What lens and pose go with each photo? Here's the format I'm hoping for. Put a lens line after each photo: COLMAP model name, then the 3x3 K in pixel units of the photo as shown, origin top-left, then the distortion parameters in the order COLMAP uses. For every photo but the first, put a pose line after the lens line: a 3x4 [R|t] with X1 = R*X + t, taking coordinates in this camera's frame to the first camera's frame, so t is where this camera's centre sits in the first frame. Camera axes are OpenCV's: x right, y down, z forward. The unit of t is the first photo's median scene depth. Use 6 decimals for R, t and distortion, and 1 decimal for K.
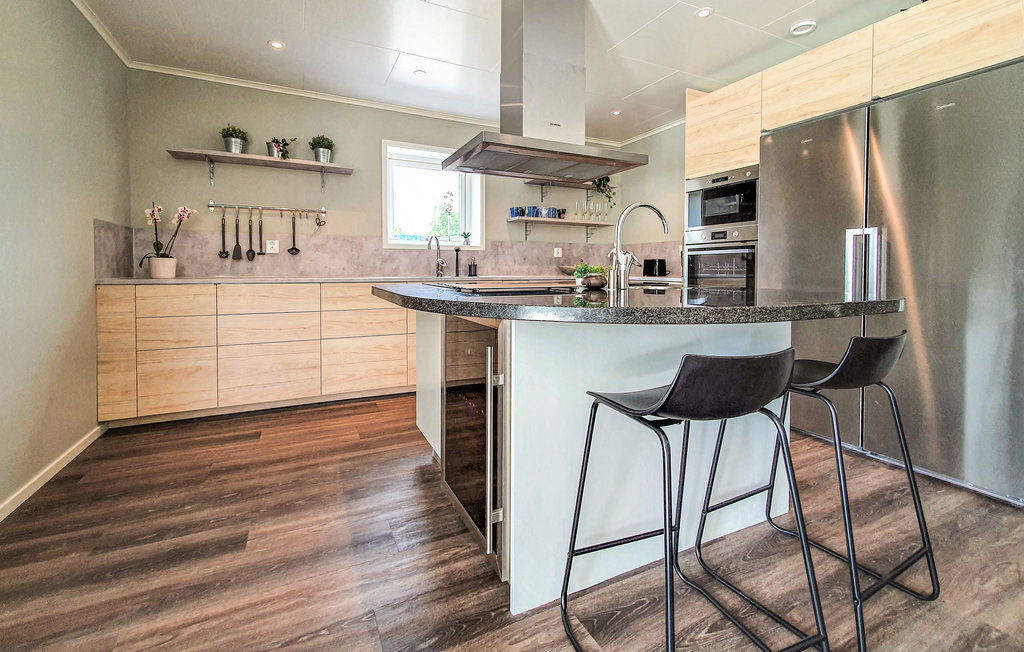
lens RADIAL K [[429.4, 0, 518.8], [0, 429.4, 278.7], [0, 0, 1]] dist [0.003083, -0.000119]
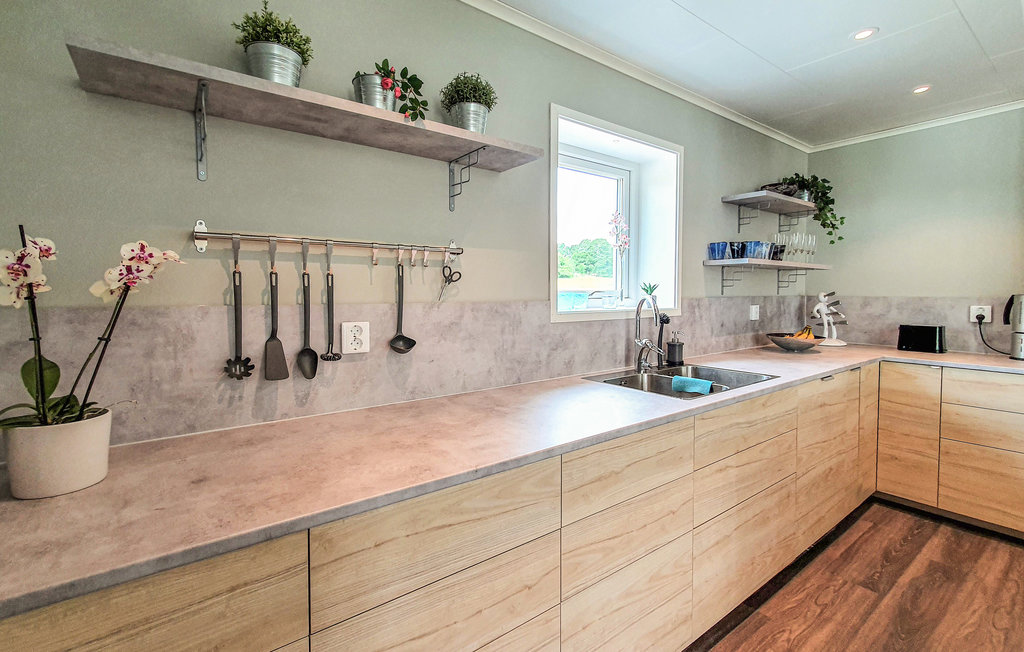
lens RADIAL K [[429.4, 0, 504.0], [0, 429.4, 305.0], [0, 0, 1]] dist [0.003083, -0.000119]
pose [[0.981848, -0.012354, 0.189266, -0.516098], [0.009751, 0.999845, 0.014676, -0.110580], [-0.189418, -0.012564, 0.981816, 0.576945]]
